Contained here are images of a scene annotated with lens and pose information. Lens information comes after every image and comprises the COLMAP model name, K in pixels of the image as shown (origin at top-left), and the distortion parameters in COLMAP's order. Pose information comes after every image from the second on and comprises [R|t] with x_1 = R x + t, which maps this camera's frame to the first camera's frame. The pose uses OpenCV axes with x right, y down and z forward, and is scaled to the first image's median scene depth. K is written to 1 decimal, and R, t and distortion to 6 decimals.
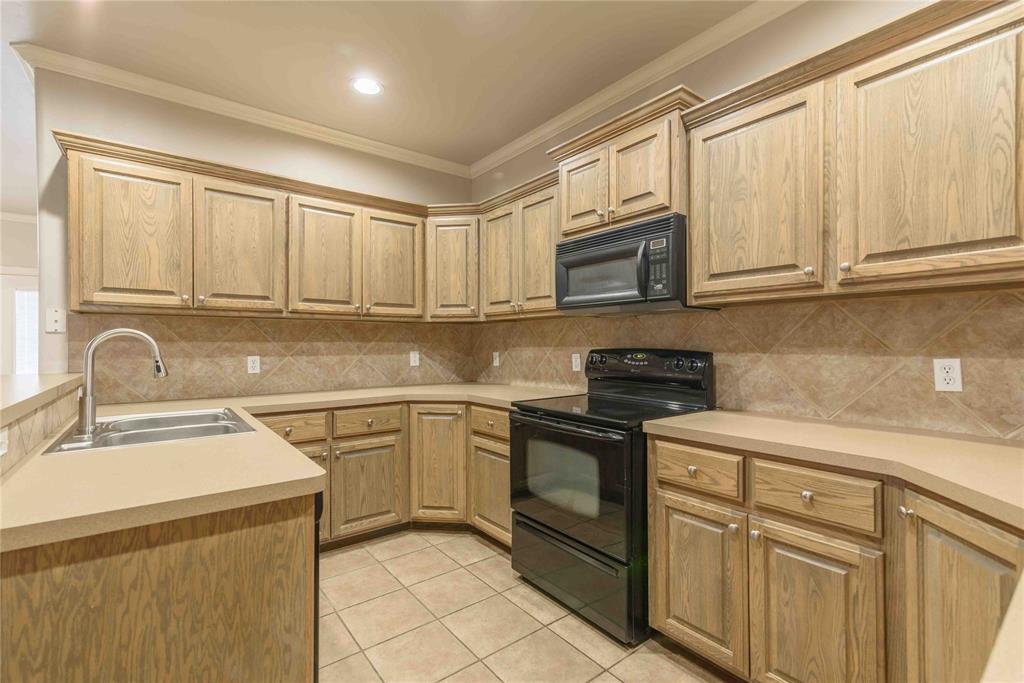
lens RADIAL K [[455.7, 0, 511.8], [0, 455.7, 343.6], [0, 0, 1]] dist [0.011730, -0.000864]
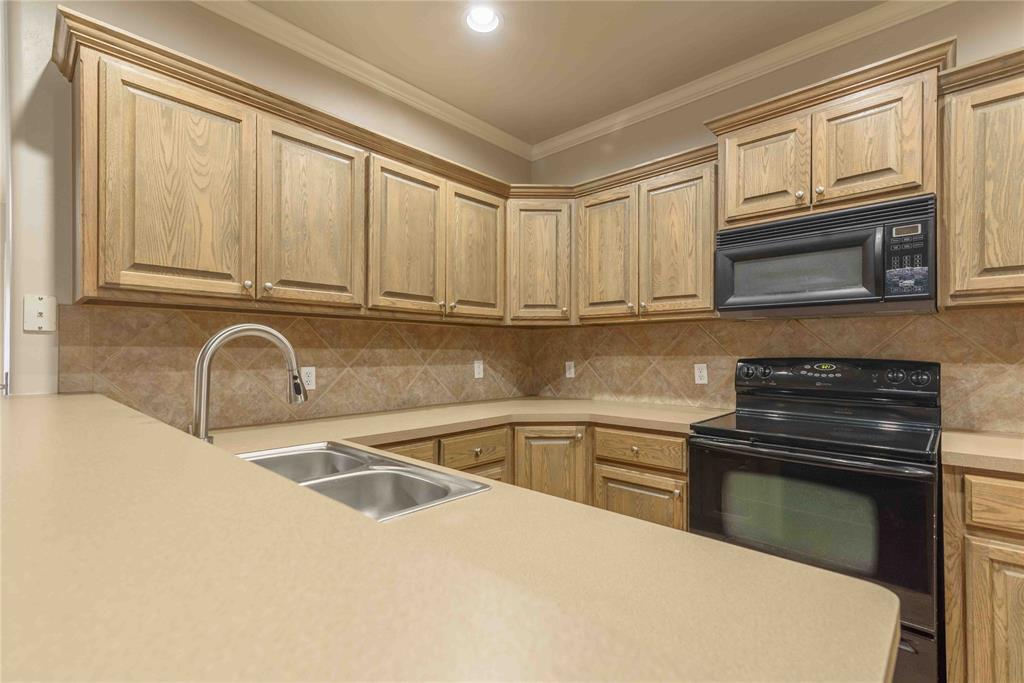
lens RADIAL K [[460.5, 0, 512.9], [0, 460.5, 350.2], [0, 0, 1]] dist [0.013636, -0.000608]
pose [[0.987426, 0.004491, 0.158016, -0.436283], [-0.003735, 0.999980, -0.005085, 0.002758], [-0.158036, 0.004431, 0.987423, 0.245529]]
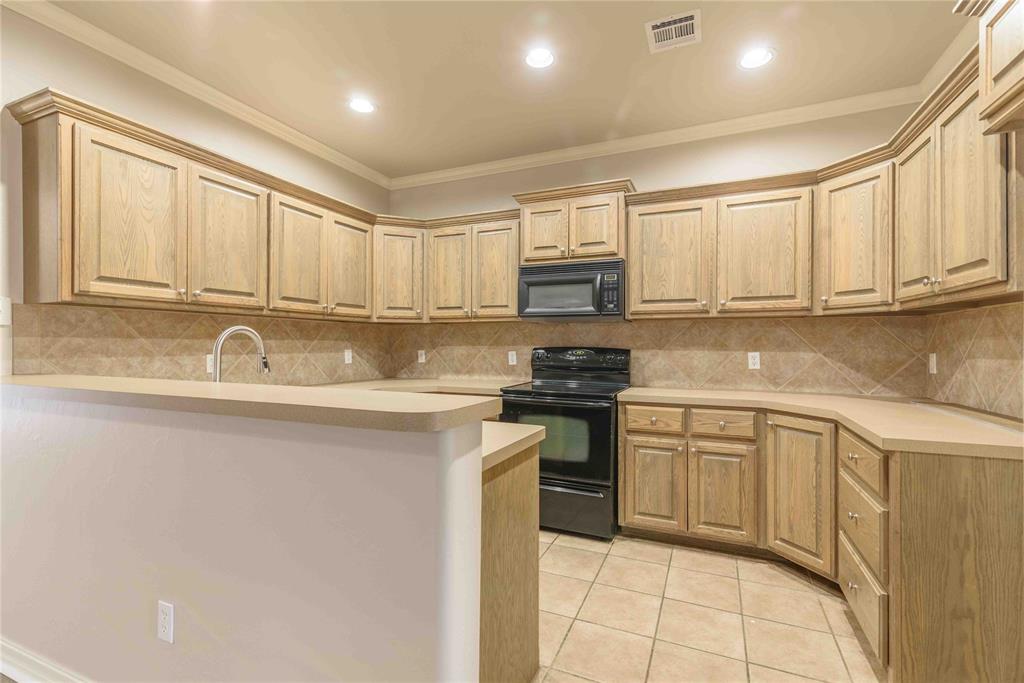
lens RADIAL K [[455.7, 0, 511.8], [0, 455.7, 343.6], [0, 0, 1]] dist [0.011730, -0.000864]
pose [[0.880630, 0.005854, 0.473768, -0.579847], [-0.006217, 0.999980, -0.000799, 0.002688], [-0.473763, -0.002242, 0.880649, -0.145473]]
